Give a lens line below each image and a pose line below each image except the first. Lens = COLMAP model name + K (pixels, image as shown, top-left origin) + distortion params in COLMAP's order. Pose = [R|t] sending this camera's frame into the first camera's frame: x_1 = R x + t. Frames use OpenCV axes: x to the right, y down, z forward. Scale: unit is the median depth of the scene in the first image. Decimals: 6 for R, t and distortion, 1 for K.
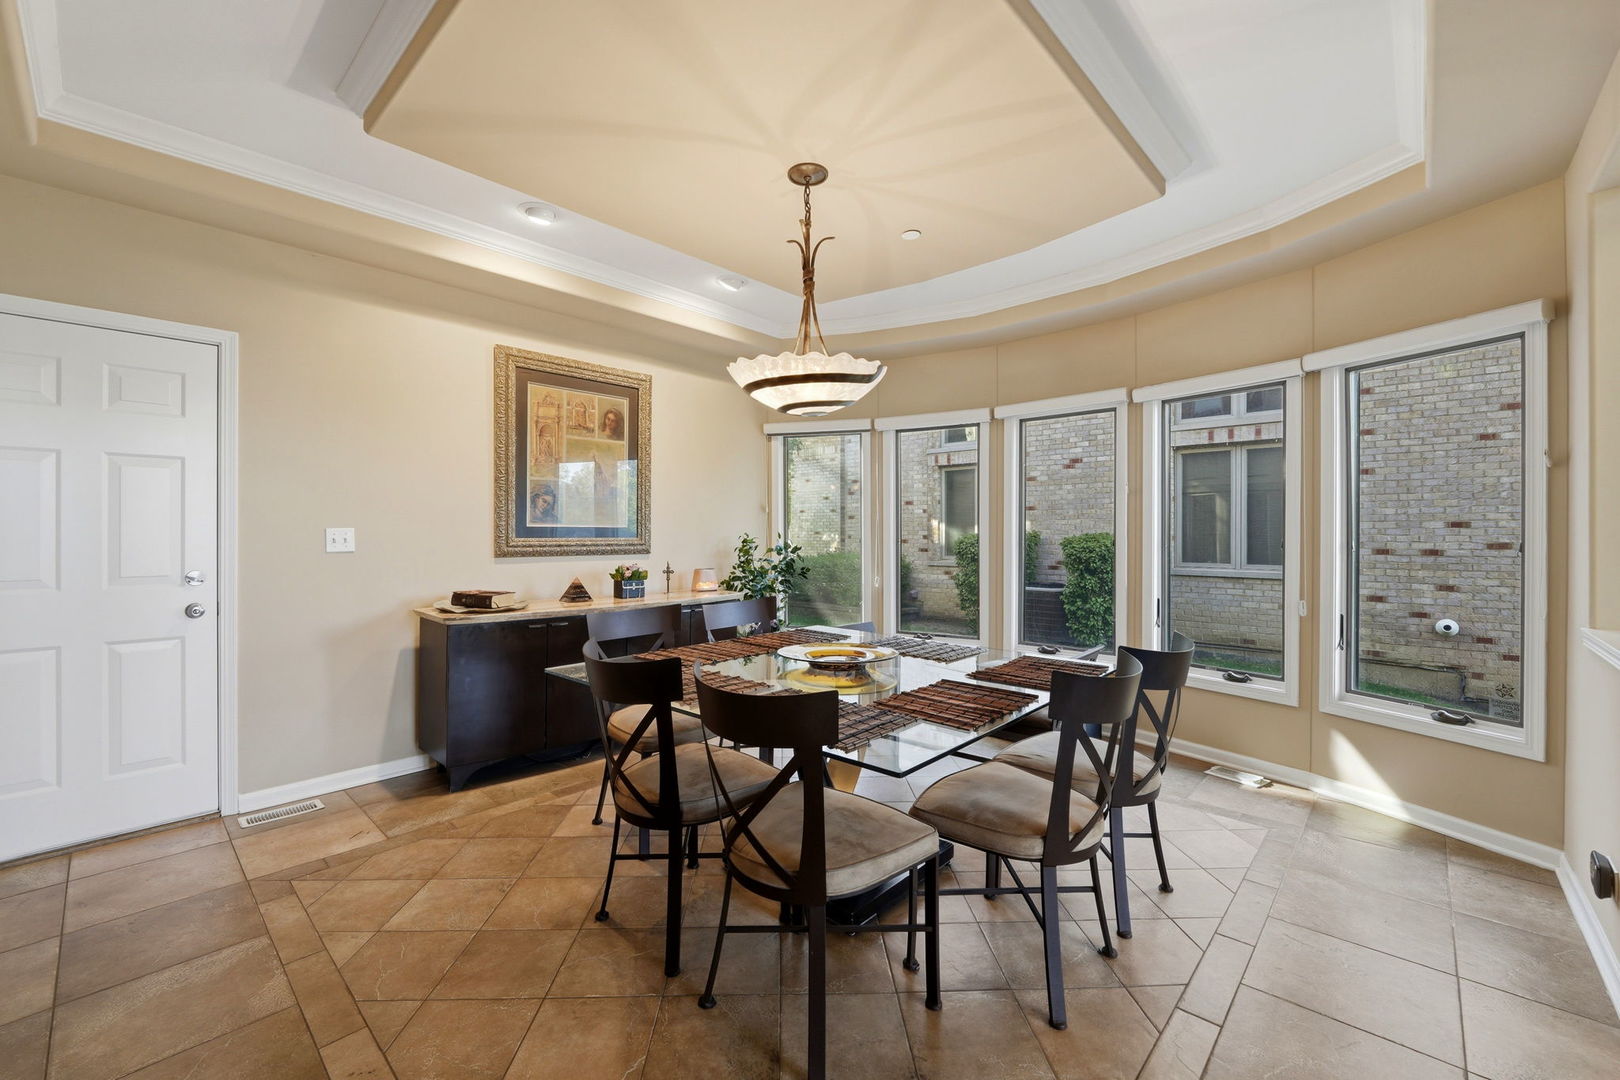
lens RADIAL K [[663.4, 0, 809.2], [0, 663.4, 534.1], [0, 0, 1]] dist [-0.009241, -0.002255]
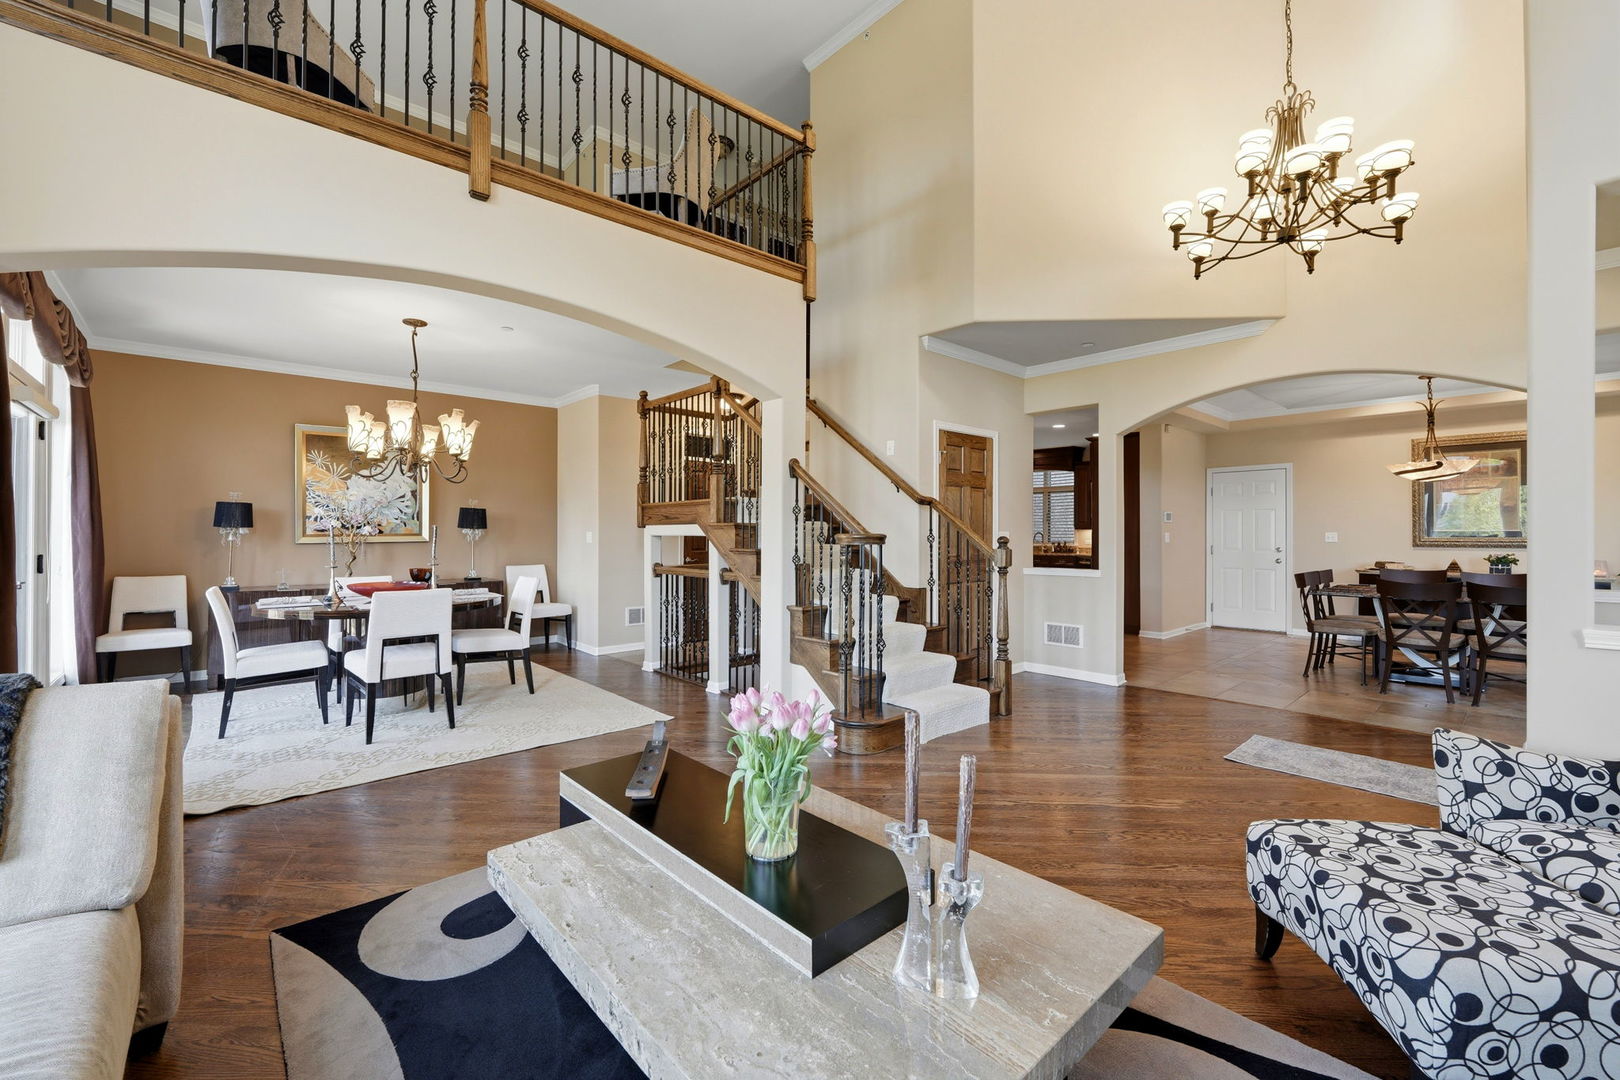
lens RADIAL K [[663.4, 0, 812.2], [0, 663.4, 536.0], [0, 0, 1]] dist [-0.009241, -0.002255]
pose [[-0.087070, 0.002248, -0.996200, 1.619117], [-0.002350, 0.999994, 0.002462, 0.001993], [0.996199, 0.002556, -0.087064, -0.603235]]
